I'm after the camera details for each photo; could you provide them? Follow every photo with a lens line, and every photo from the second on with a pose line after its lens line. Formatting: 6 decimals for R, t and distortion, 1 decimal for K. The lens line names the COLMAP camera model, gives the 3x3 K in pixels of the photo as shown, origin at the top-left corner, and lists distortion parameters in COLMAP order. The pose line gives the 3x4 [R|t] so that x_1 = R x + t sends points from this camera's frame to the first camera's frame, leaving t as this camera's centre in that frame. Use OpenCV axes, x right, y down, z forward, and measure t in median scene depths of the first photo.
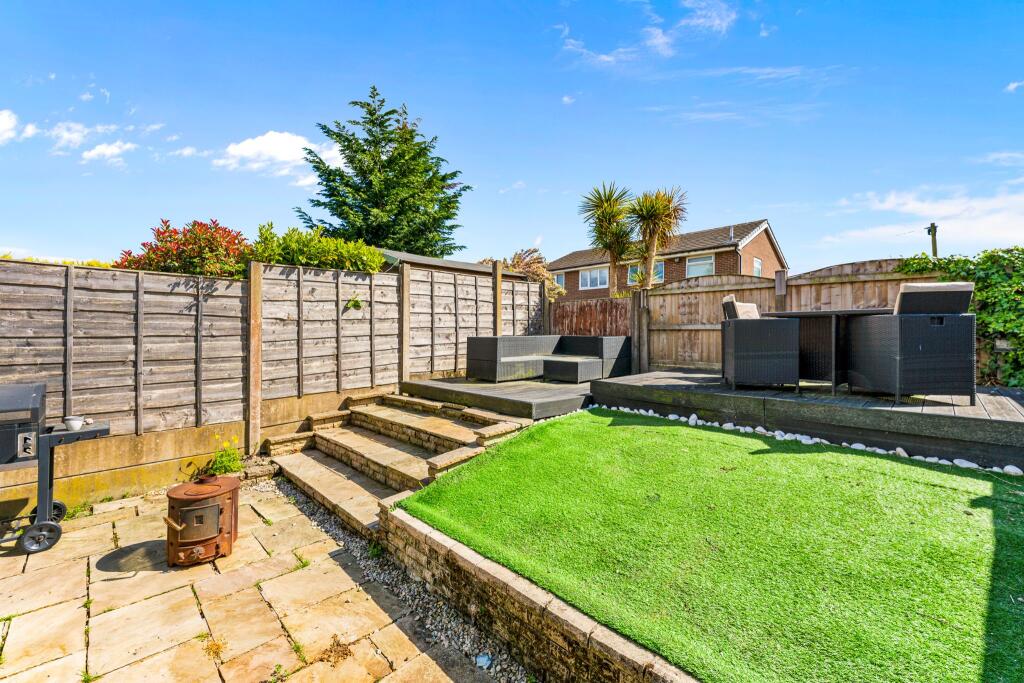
lens RADIAL K [[433.0, 0, 521.8], [0, 433.0, 334.1], [0, 0, 1]] dist [0.002785, 0.000220]
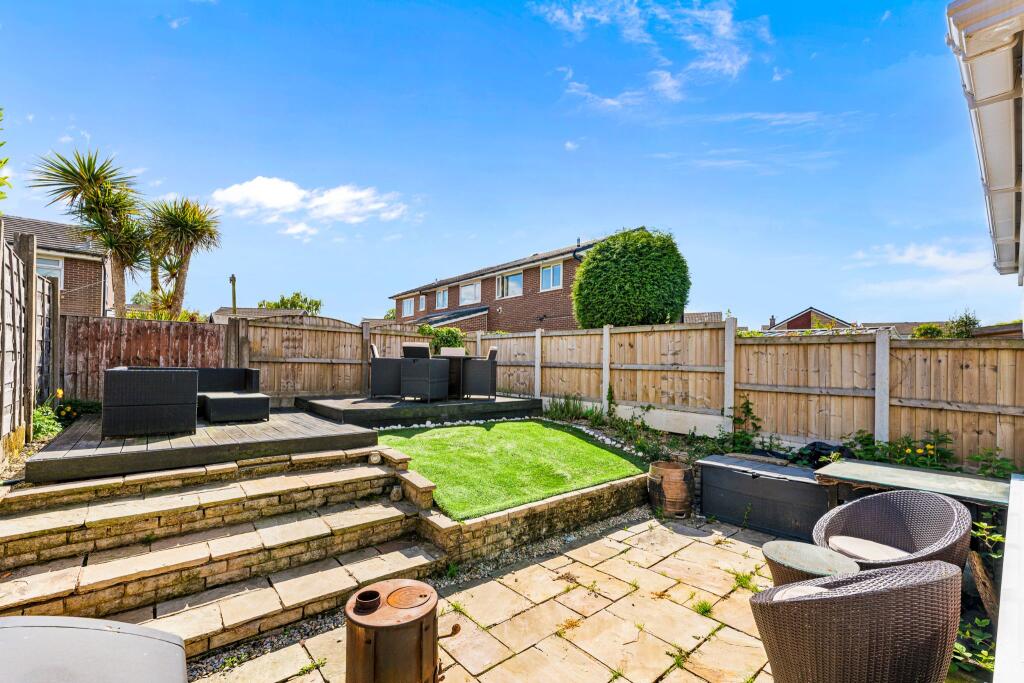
lens RADIAL K [[433.0, 0, 508.5], [0, 433.0, 366.5], [0, 0, 1]] dist [0.002785, 0.000220]
pose [[0.066180, 0.000752, 0.997807, -0.680779], [-0.011164, 0.999938, -0.000013, -0.005136], [-0.997745, -0.011139, 0.066184, 0.384177]]
